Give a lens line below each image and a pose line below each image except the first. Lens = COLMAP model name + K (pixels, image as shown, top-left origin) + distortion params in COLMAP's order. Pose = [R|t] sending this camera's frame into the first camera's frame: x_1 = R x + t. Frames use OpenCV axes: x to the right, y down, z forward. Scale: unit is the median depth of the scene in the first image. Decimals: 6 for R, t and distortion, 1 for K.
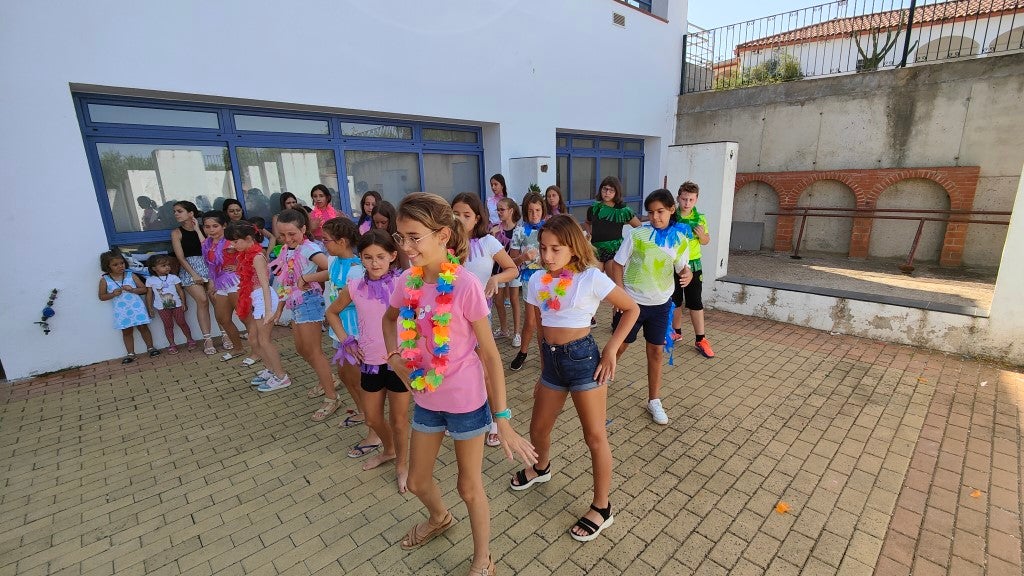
lens RADIAL K [[440.0, 0, 525.5], [0, 440.0, 294.2], [0, 0, 1]] dist [-0.003357, -0.003910]
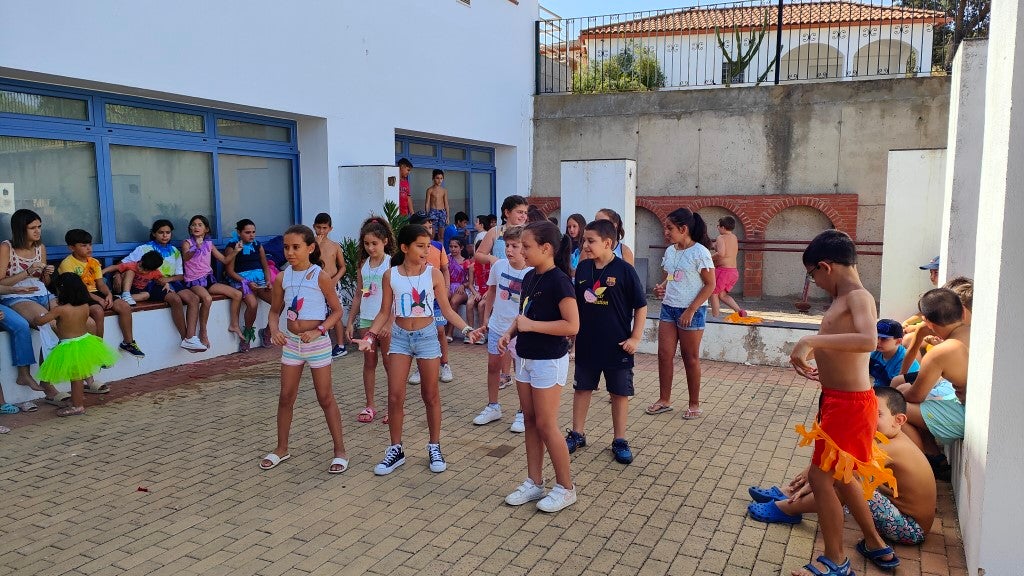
lens RADIAL K [[718.0, 0, 513.1], [0, 718.0, 291.5], [0, 0, 1]] dist [0.064863, -0.072571]
pose [[0.941650, -0.016025, 0.336211, -0.147667], [0.060520, 0.990648, -0.122286, 0.049251], [-0.331107, 0.135498, 0.933814, -0.149613]]
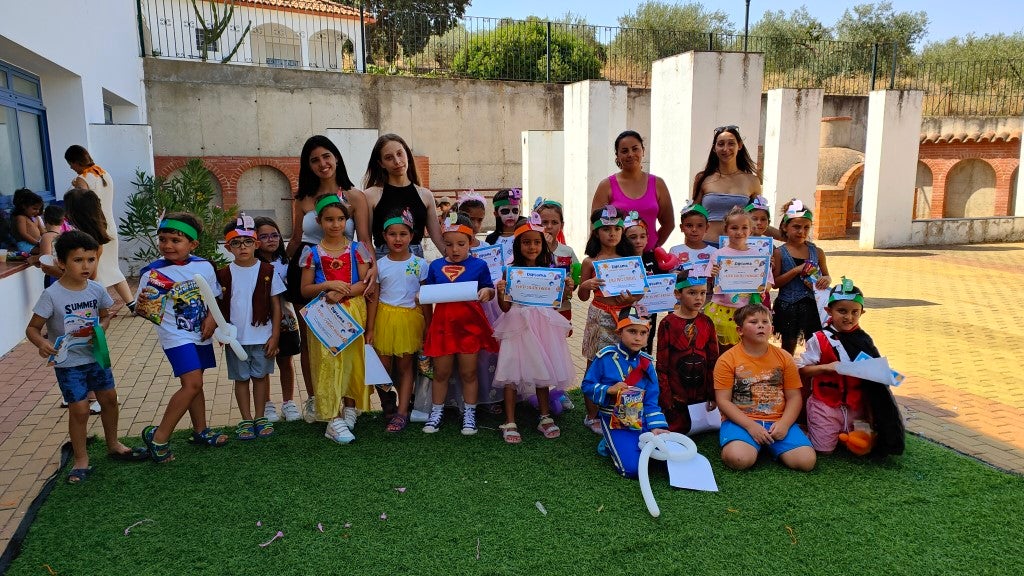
lens RADIAL K [[718.0, 0, 507.5], [0, 718.0, 283.2], [0, 0, 1]] dist [0.064863, -0.072571]
pose [[0.437297, -0.120461, 0.891213, -0.767330], [0.217772, 0.975679, 0.025022, 0.074991], [-0.872552, 0.183139, 0.452895, -0.129334]]
